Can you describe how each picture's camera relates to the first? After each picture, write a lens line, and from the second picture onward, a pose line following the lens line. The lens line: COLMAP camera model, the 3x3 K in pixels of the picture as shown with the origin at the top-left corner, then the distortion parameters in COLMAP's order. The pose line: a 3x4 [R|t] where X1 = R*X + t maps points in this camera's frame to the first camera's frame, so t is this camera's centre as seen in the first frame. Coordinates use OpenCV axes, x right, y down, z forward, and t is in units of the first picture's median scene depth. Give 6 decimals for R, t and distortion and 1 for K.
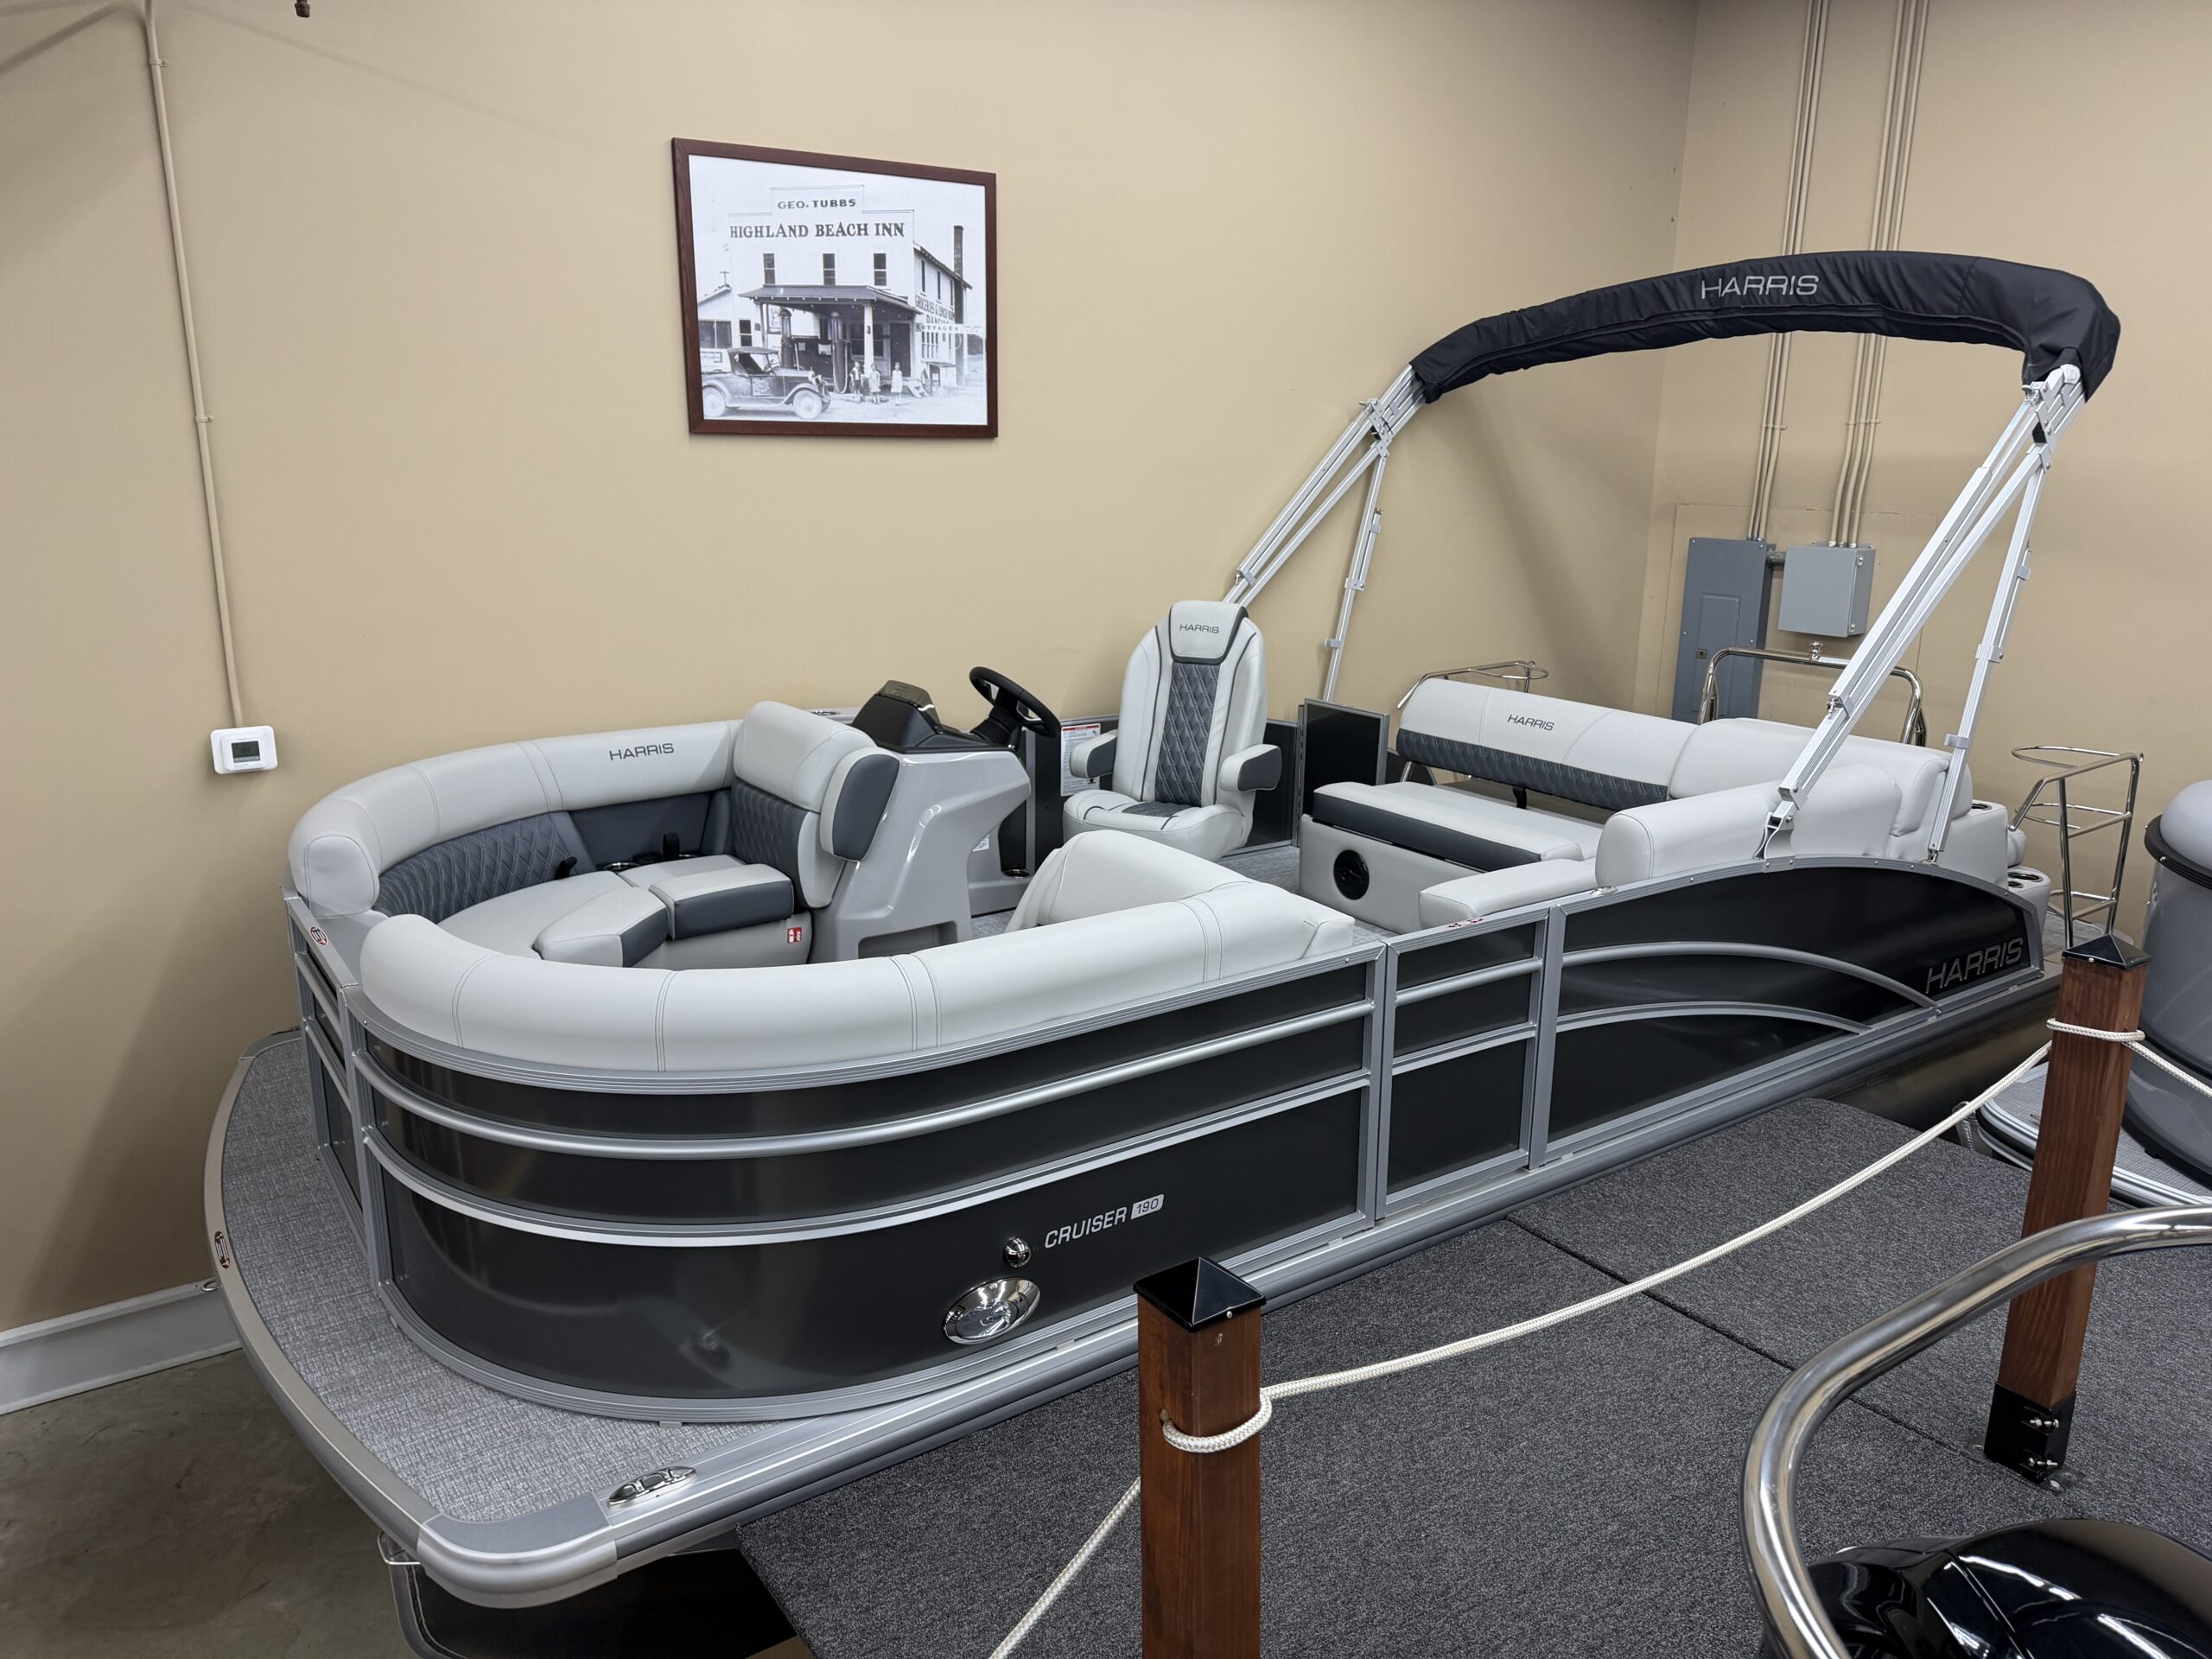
lens RADIAL K [[1543.6, 0, 1099.9], [0, 1543.6, 810.1], [0, 0, 1]] dist [0.077662, -0.121818]
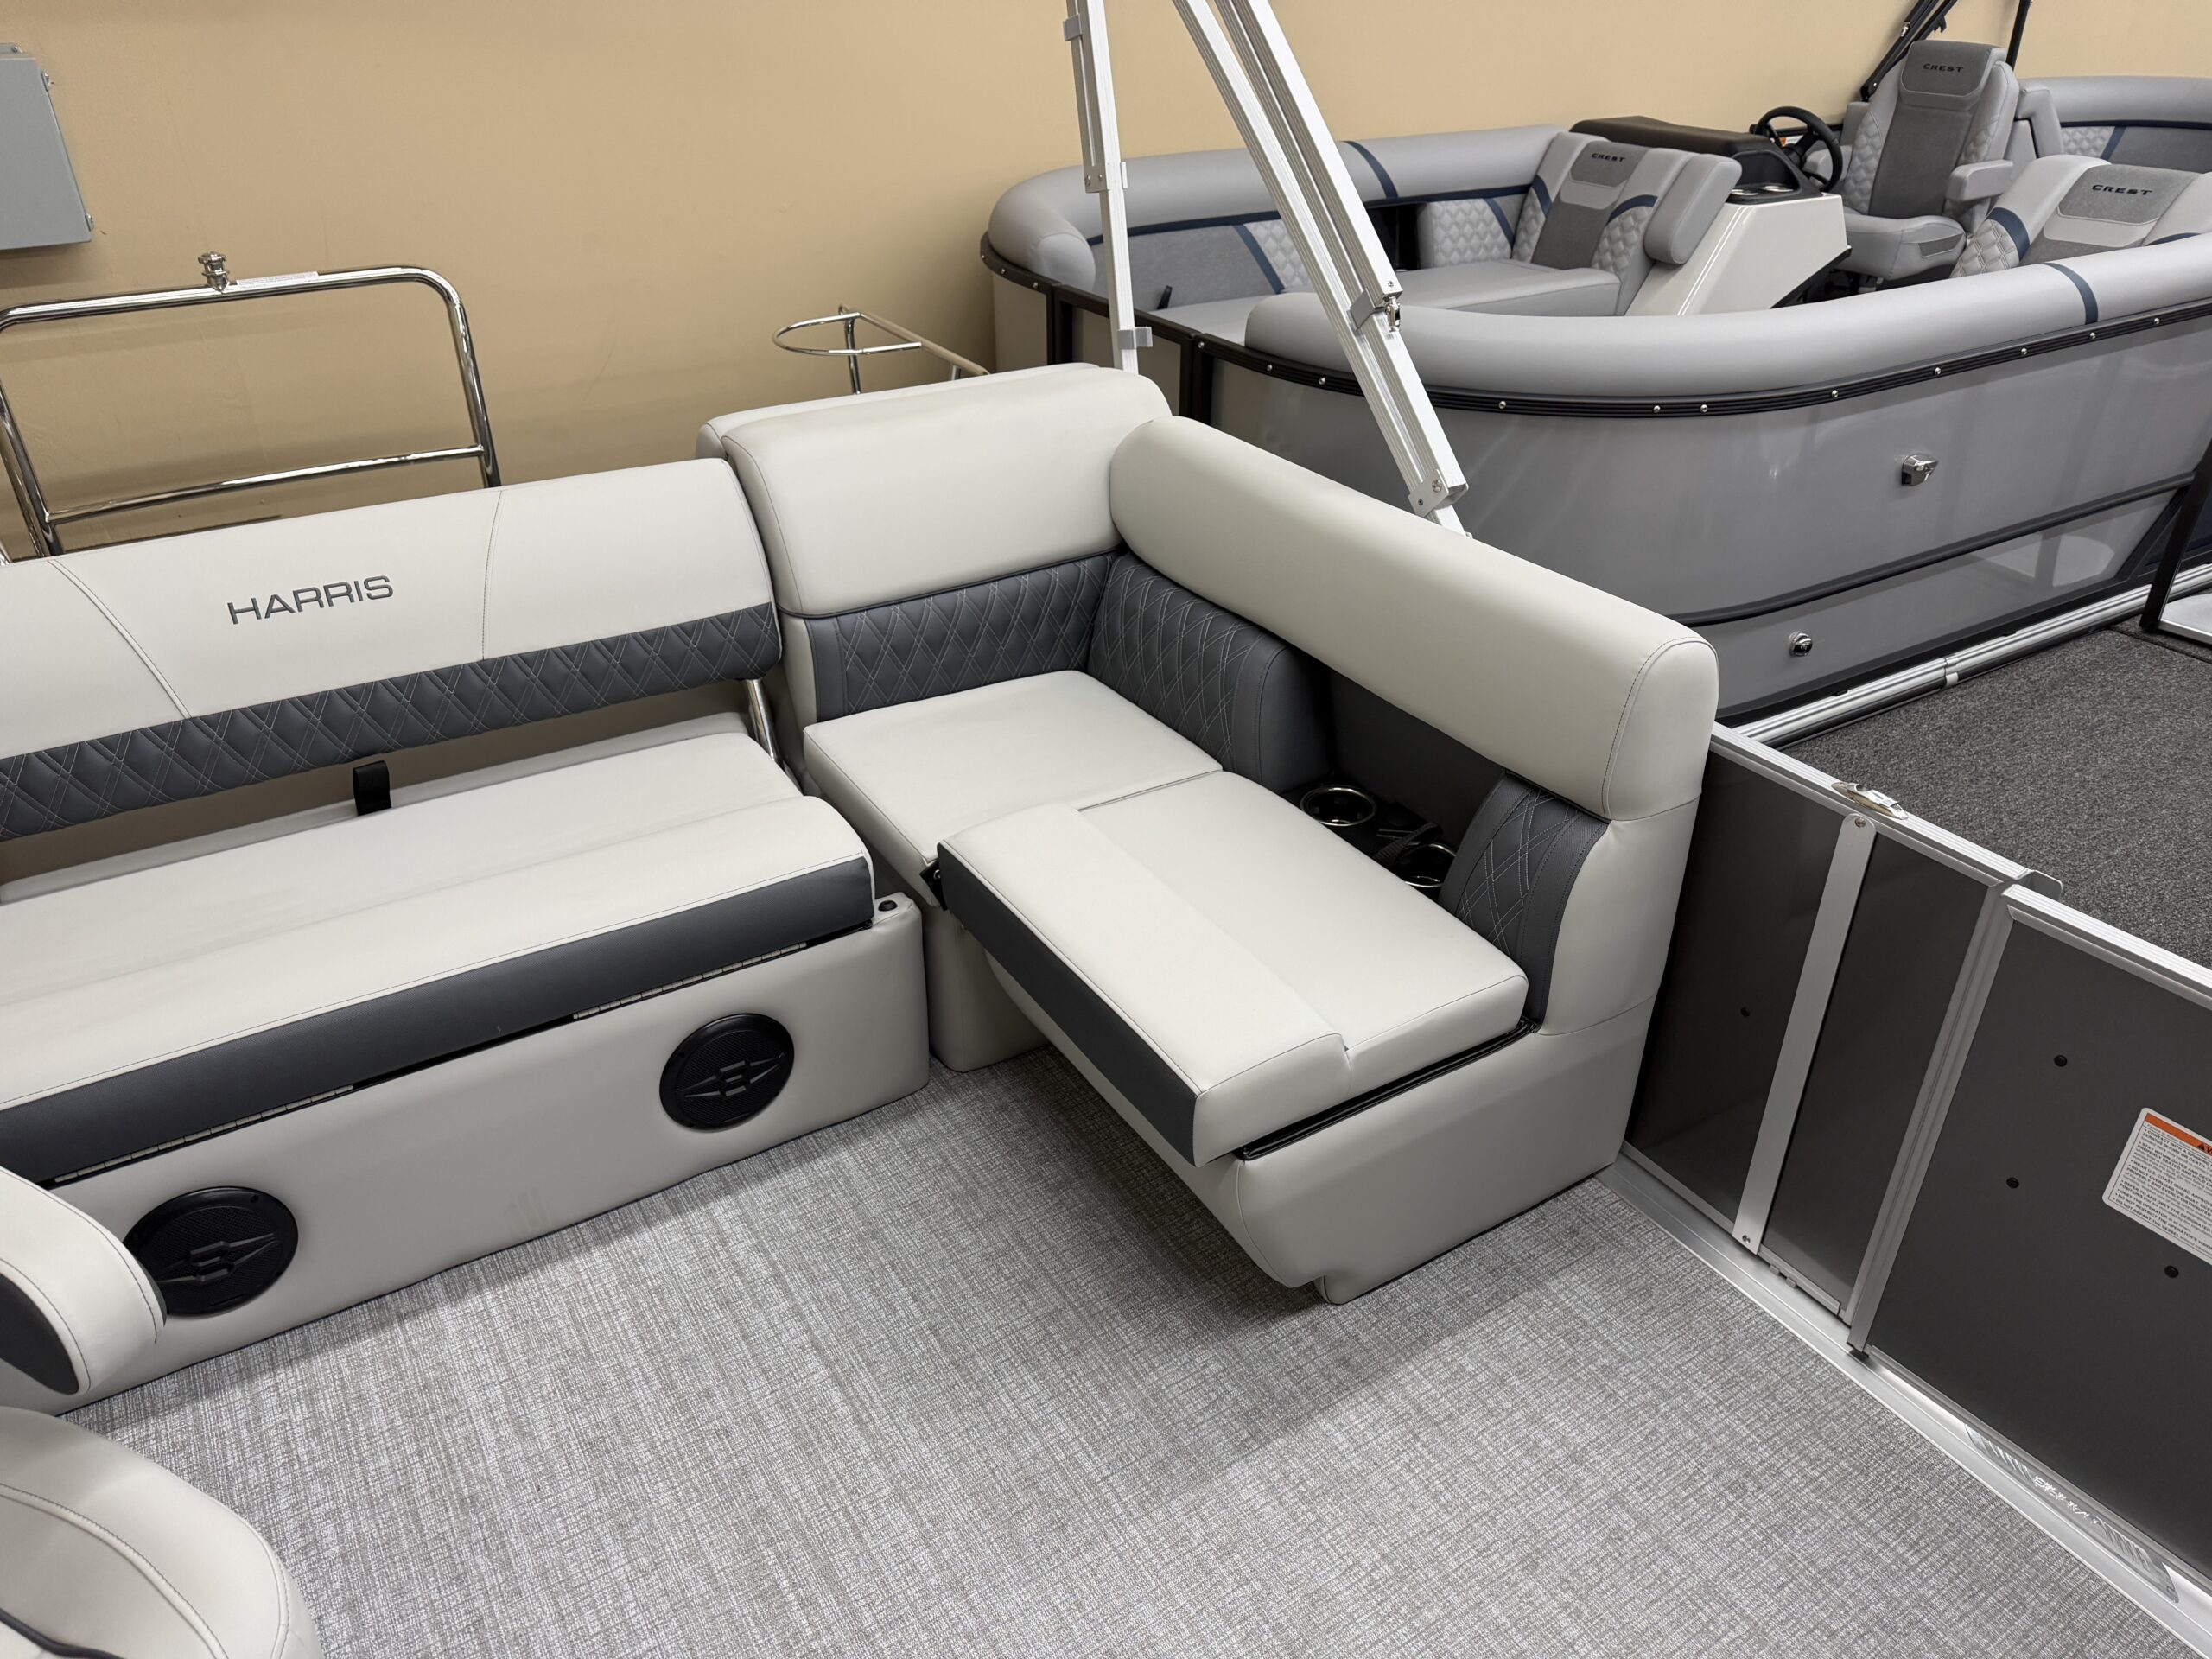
lens RADIAL K [[1543.6, 0, 1099.9], [0, 1543.6, 810.1], [0, 0, 1]] dist [0.077662, -0.121818]
pose [[0.049298, -0.503718, 0.862461, -0.062093], [0.237543, 0.844646, 0.479735, -0.151349], [-0.970125, 0.181222, 0.161294, 0.780341]]
